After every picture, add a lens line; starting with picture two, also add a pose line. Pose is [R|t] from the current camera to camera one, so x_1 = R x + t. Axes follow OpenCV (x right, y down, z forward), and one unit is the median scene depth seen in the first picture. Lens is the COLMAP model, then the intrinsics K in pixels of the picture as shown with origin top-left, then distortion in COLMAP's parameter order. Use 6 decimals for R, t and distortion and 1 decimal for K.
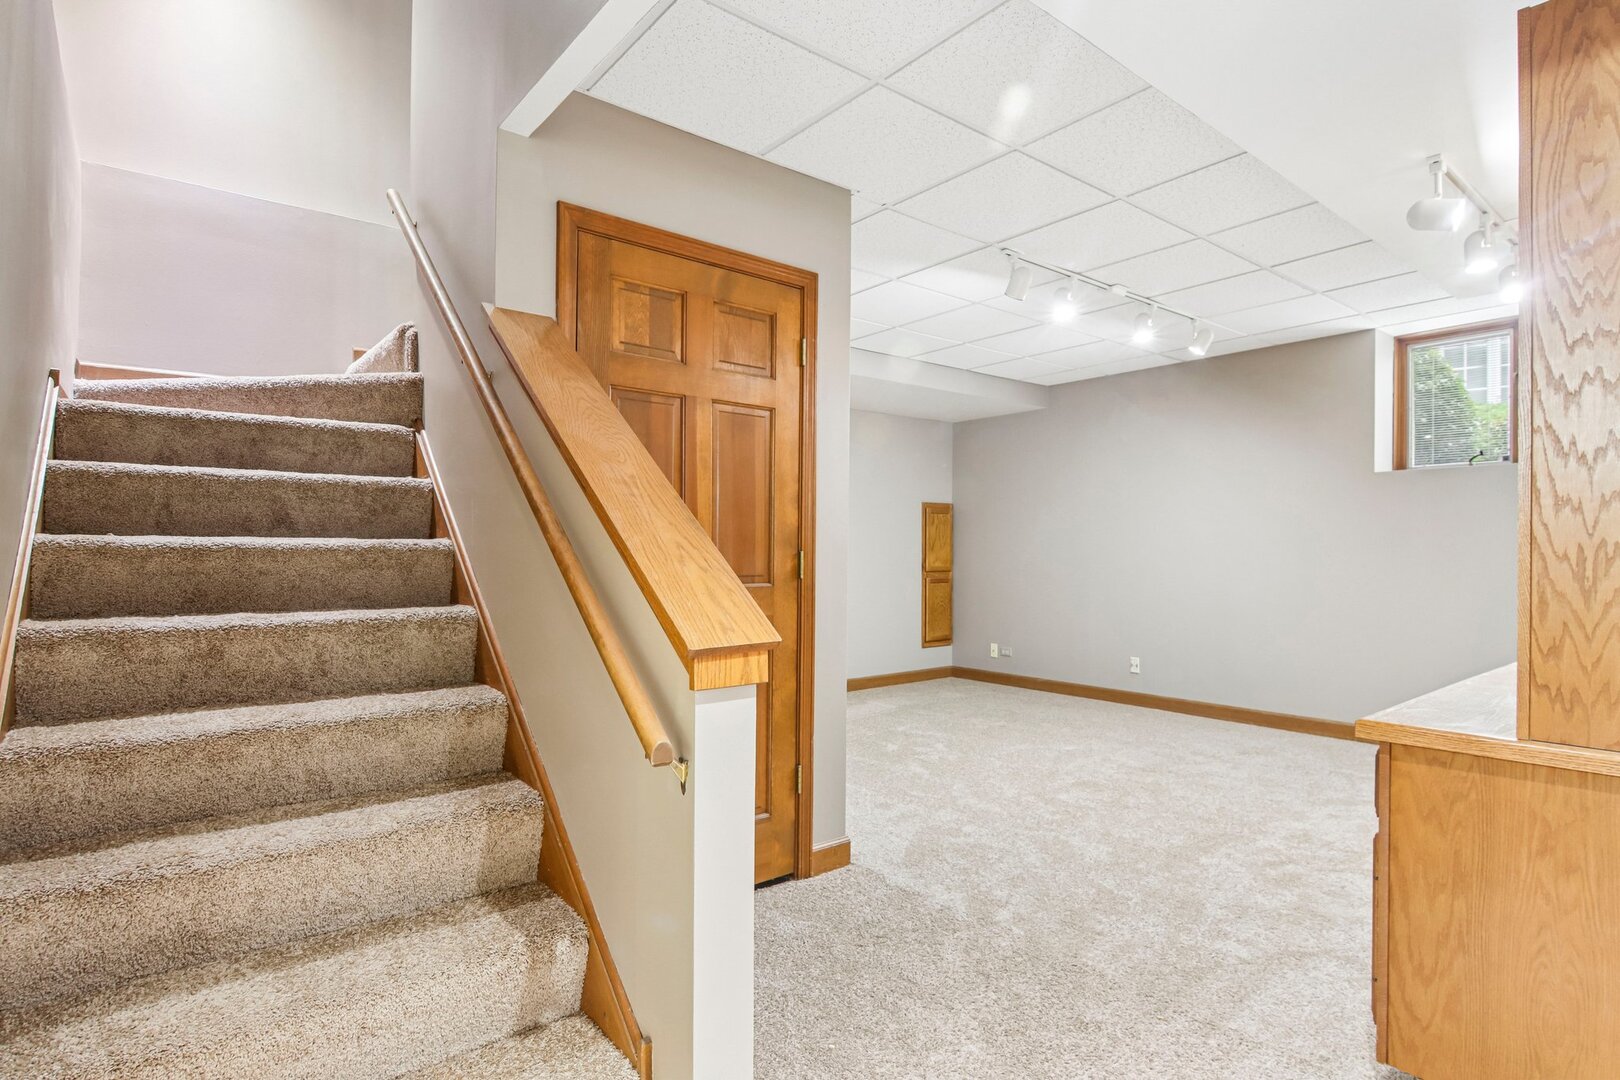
lens RADIAL K [[826.1, 0, 817.9], [0, 826.1, 548.8], [0, 0, 1]] dist [-0.005499, -0.006337]
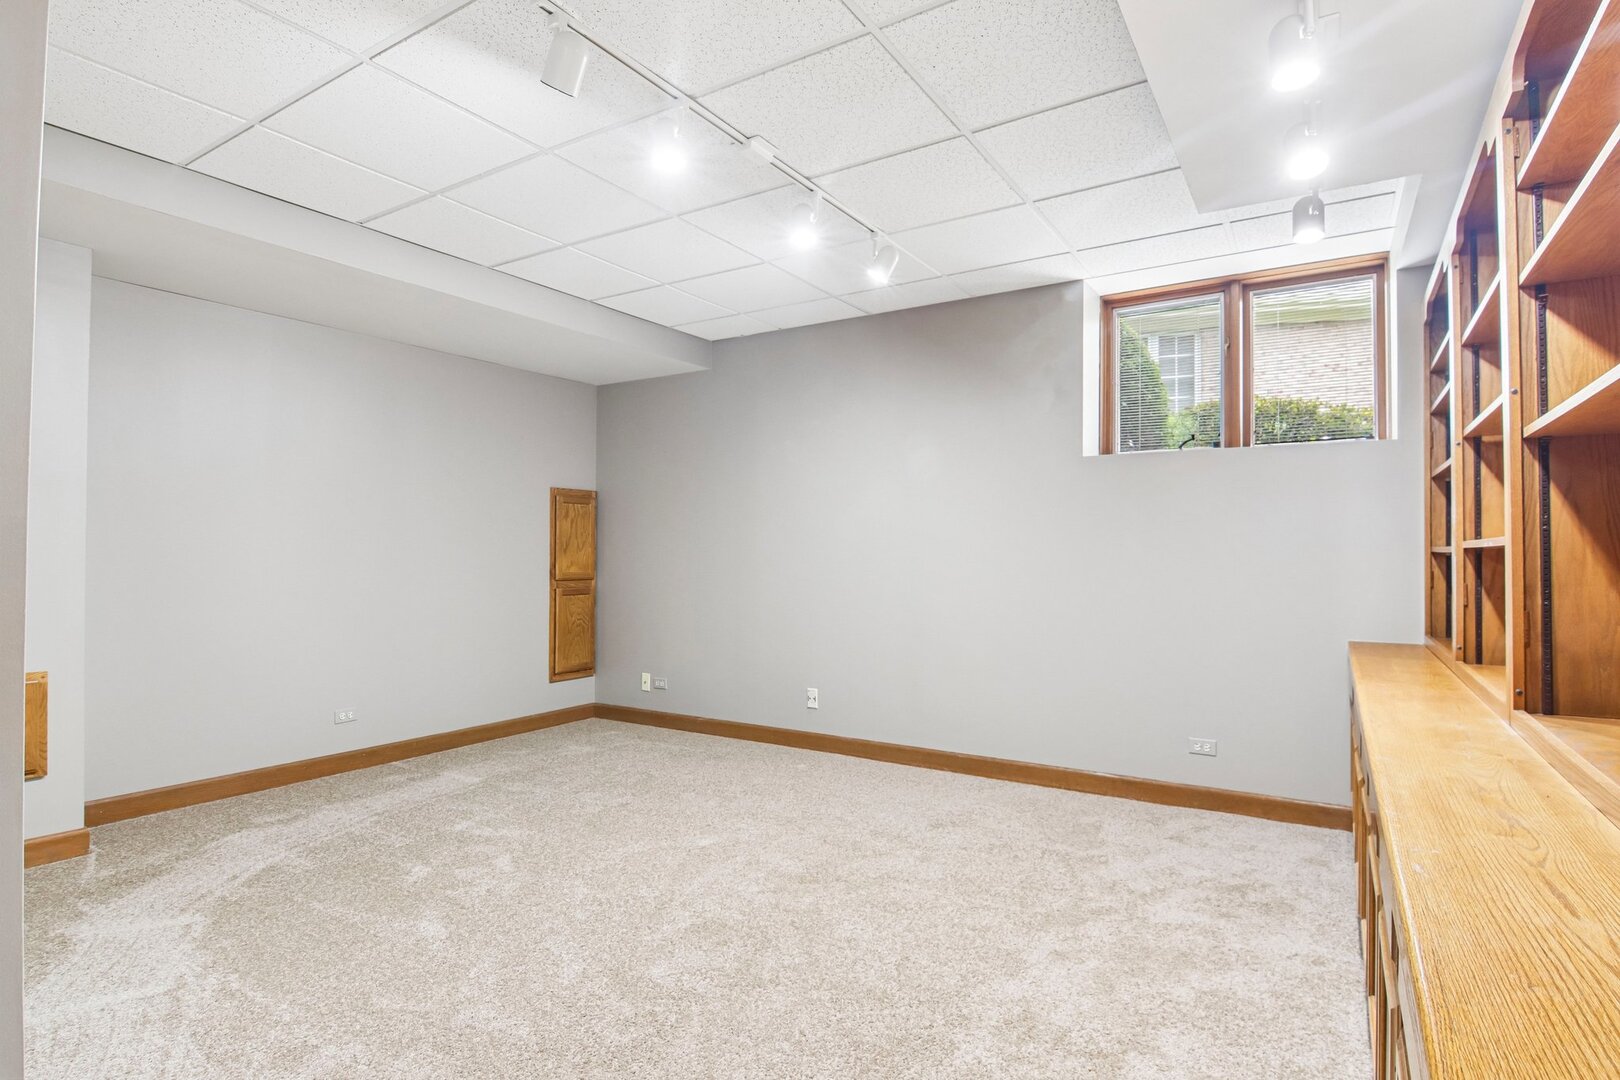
lens RADIAL K [[826.1, 0, 812.8], [0, 826.1, 536.0], [0, 0, 1]] dist [-0.005499, -0.006337]
pose [[0.947825, 0.007492, 0.318702, 3.300759], [-0.001844, 0.999836, -0.018018, 0.018169], [-0.318785, 0.016491, 0.947684, 6.281154]]
